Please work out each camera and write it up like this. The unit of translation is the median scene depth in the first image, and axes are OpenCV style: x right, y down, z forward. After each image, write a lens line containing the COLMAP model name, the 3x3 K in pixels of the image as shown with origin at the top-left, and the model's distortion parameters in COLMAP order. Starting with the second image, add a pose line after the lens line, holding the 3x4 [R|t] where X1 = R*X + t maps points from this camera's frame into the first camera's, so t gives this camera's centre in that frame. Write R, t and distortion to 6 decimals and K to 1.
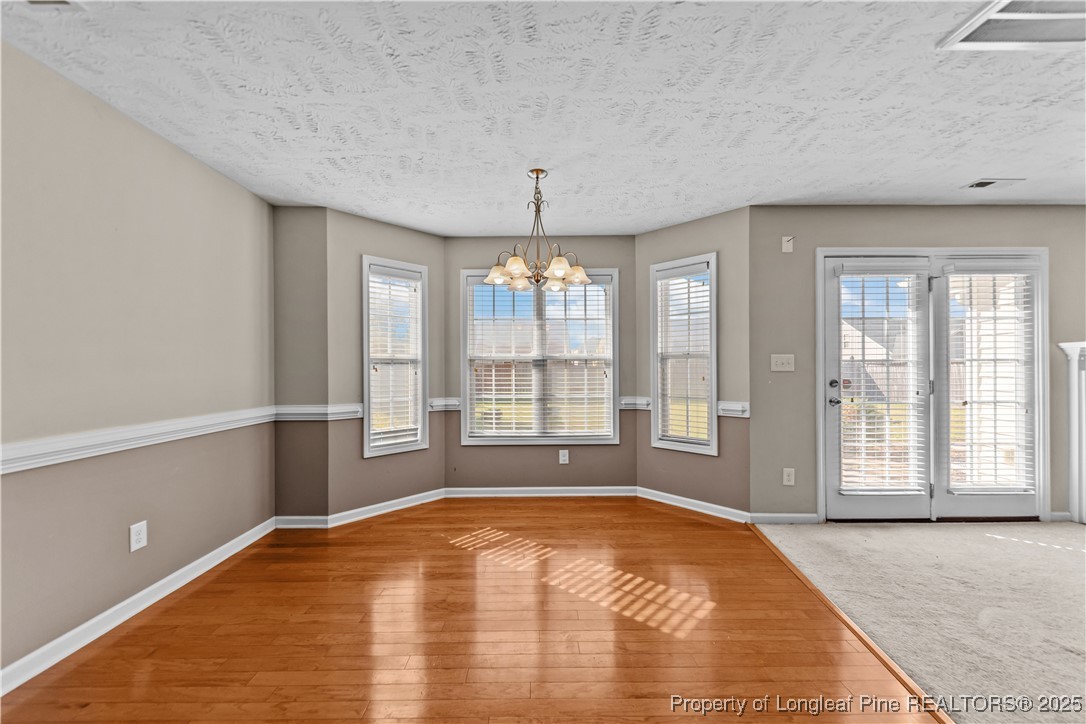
lens RADIAL K [[393.9, 0, 543.0], [0, 393.9, 362.0], [0, 0, 1]] dist [-0.000031, -0.000005]
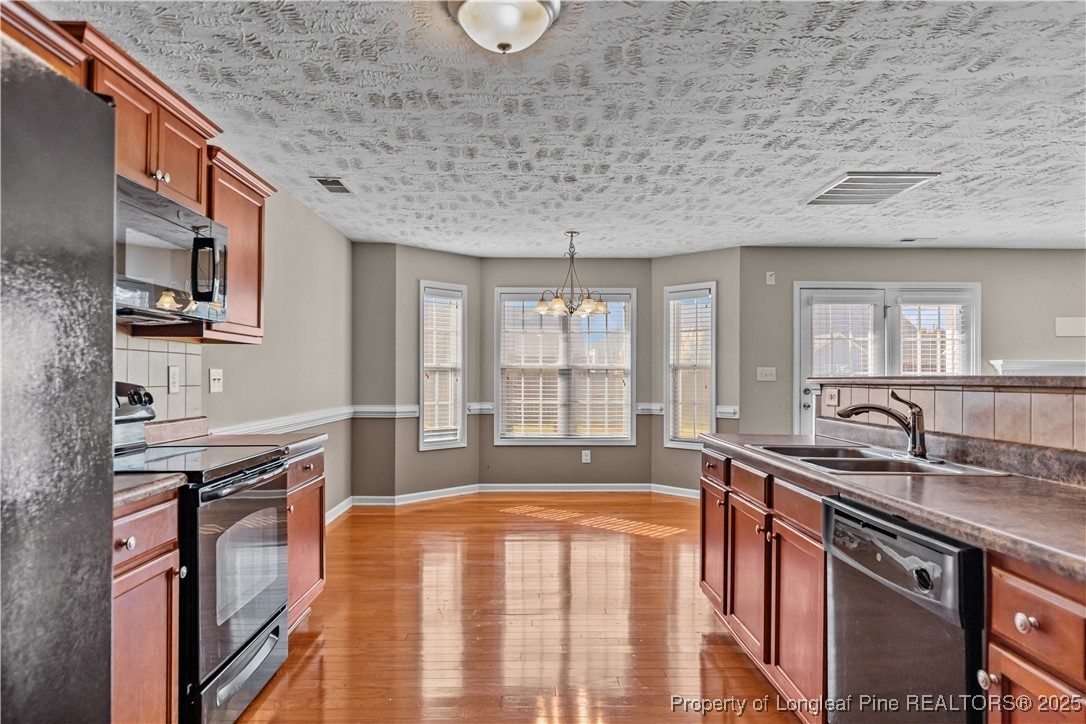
lens RADIAL K [[646.9, 0, 543.0], [0, 646.9, 362.0], [0, 0, 1]] dist [-0.000200, -0.000034]
pose [[0.999923, 0.009274, 0.008284, -0.089567], [-0.009227, 0.999942, -0.005642, -0.015486], [-0.008336, 0.005565, 0.999950, -0.857073]]
